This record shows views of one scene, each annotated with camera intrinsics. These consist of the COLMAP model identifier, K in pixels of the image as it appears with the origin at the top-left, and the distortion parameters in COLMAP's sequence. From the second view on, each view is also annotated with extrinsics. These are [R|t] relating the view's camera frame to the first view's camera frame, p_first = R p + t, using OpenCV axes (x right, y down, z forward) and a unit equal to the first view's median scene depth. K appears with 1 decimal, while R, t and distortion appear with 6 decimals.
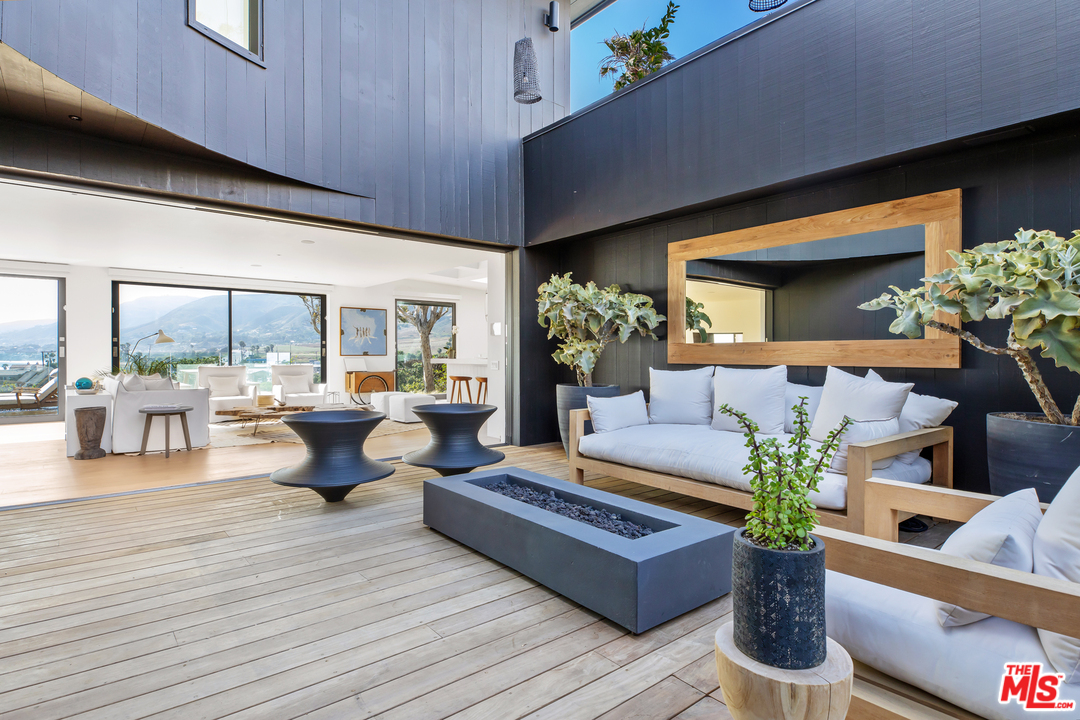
lens RADIAL K [[566.0, 0, 540.0], [0, 566.0, 360.0], [0, 0, 1]] dist [-0.002081, -0.000451]
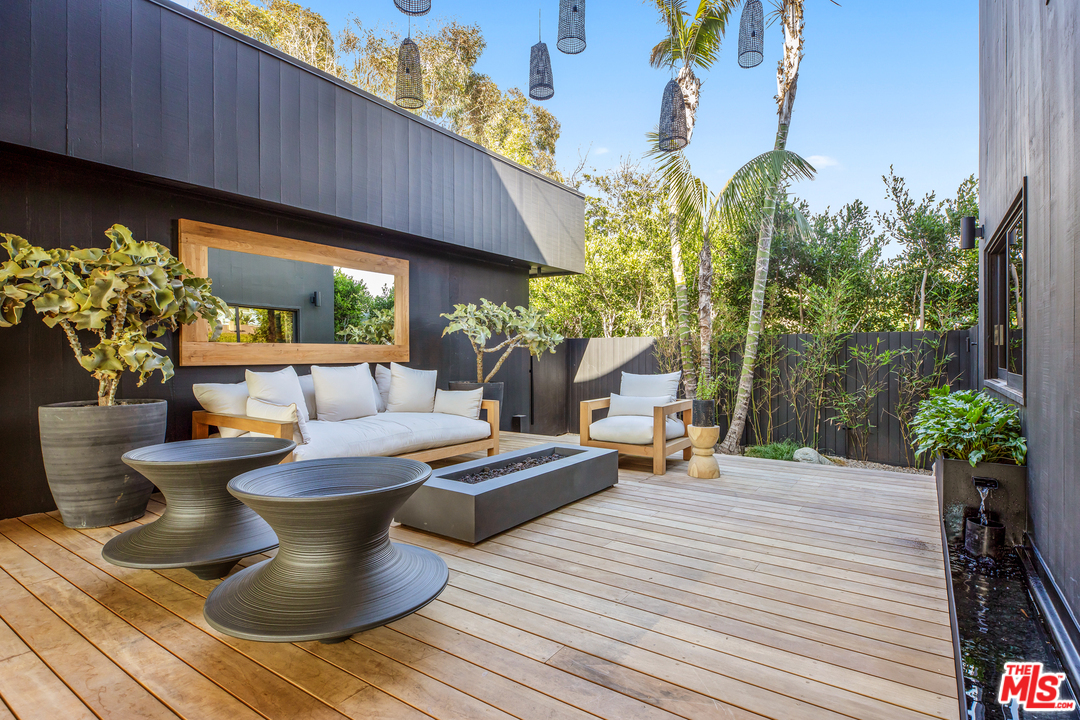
lens RADIAL K [[566.0, 0, 540.0], [0, 566.0, 360.0], [0, 0, 1]] dist [-0.002081, -0.000451]
pose [[-0.299069, -0.009130, 0.954188, -1.273615], [0.006601, 0.999911, 0.011637, -0.012894], [-0.954209, 0.009778, -0.298982, 1.358314]]
